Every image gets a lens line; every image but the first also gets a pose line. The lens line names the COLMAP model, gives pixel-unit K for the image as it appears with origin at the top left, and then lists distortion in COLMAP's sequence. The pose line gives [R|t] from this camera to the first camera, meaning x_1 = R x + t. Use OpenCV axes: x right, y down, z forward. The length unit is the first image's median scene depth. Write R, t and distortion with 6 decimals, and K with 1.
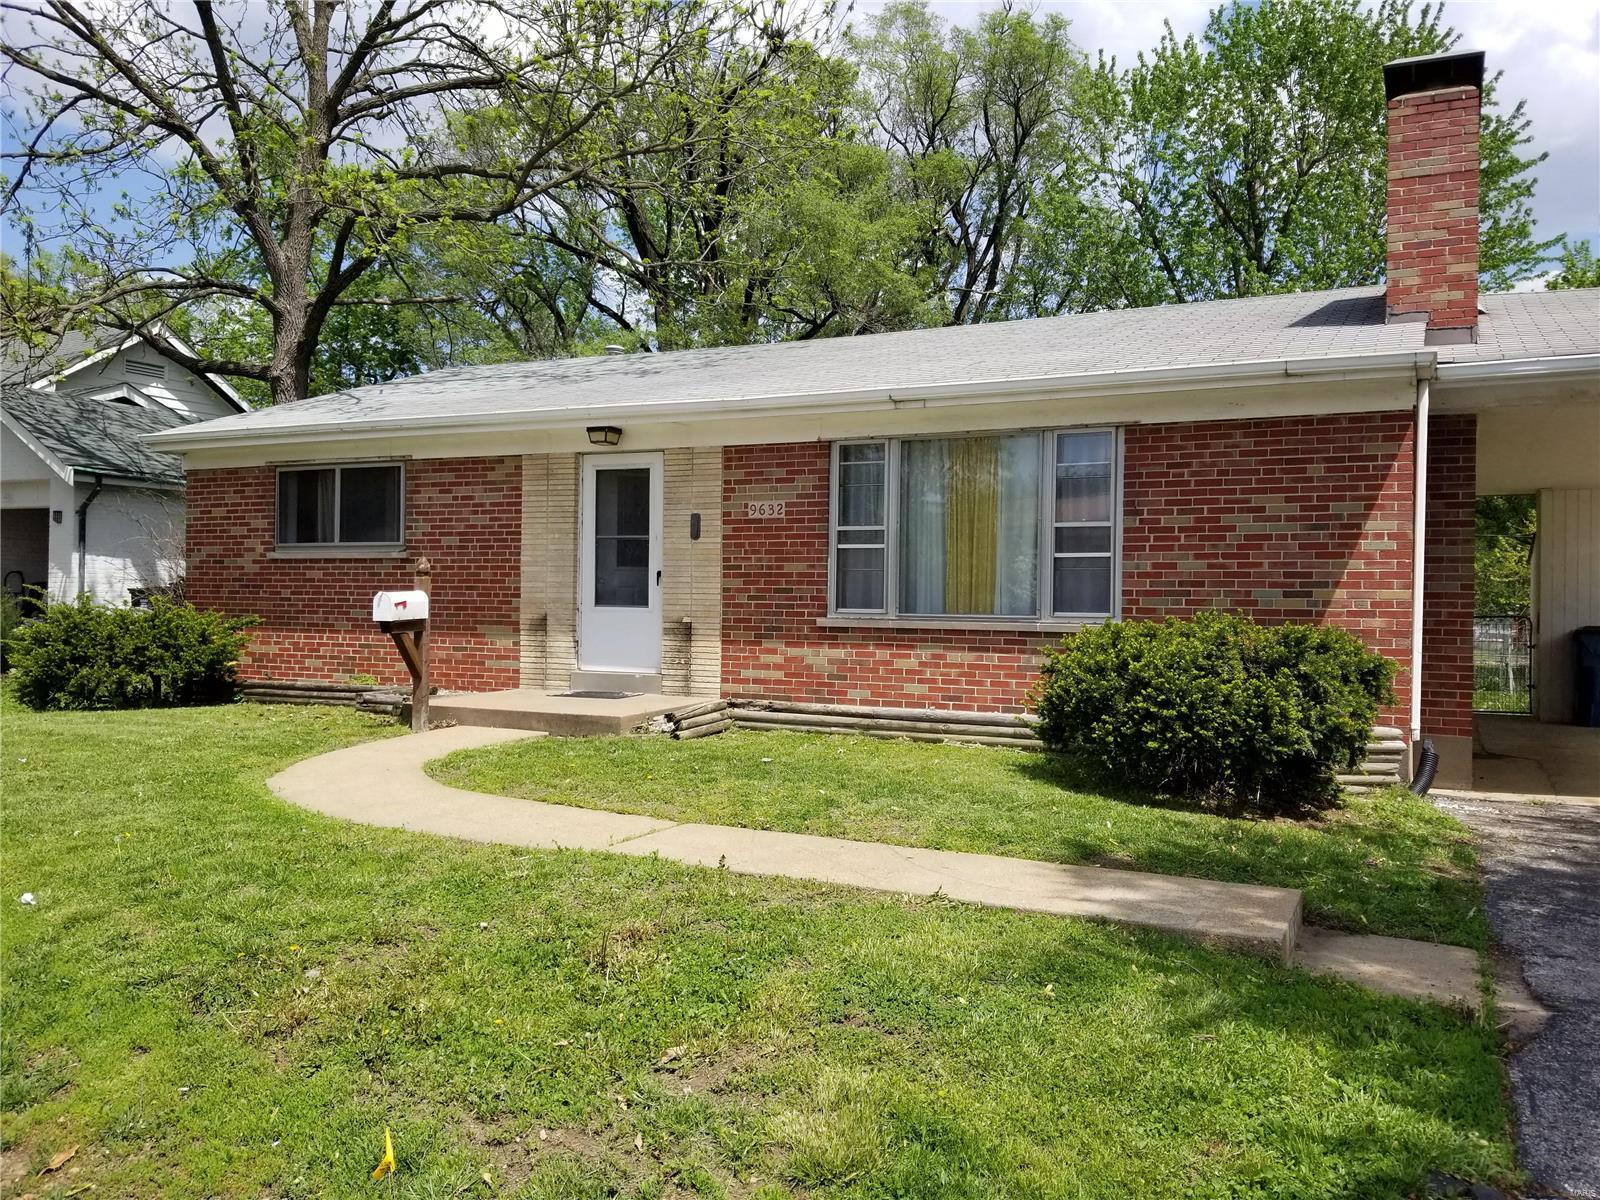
lens RADIAL K [[1253.0, 0, 808.0], [0, 1253.0, 597.0], [0, 0, 1]] dist [0.134546, -0.283440]
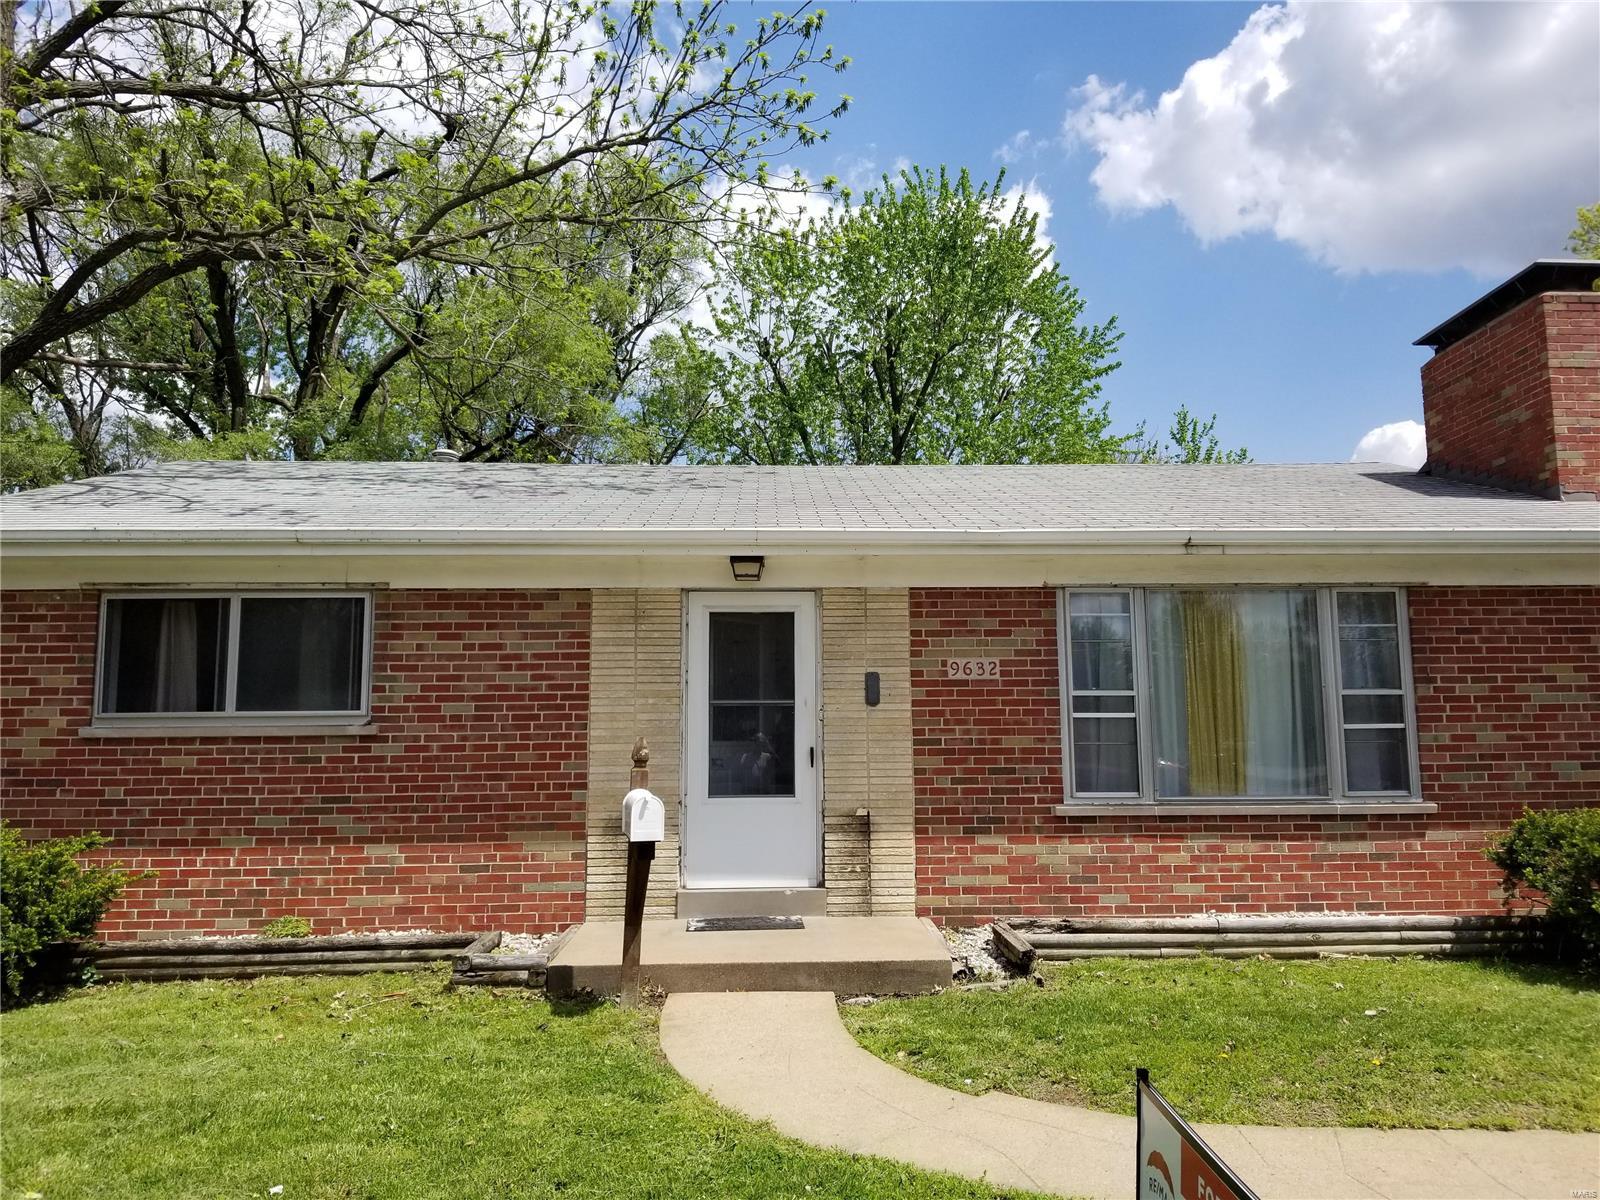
lens RADIAL K [[1253.0, 0, 808.0], [0, 1253.0, 597.0], [0, 0, 1]] dist [0.134546, -0.283440]
pose [[0.878487, 0.036990, 0.476332, -0.500721], [0.018833, 0.993542, -0.111888, -0.027110], [-0.477394, 0.107263, 0.872118, 0.341655]]
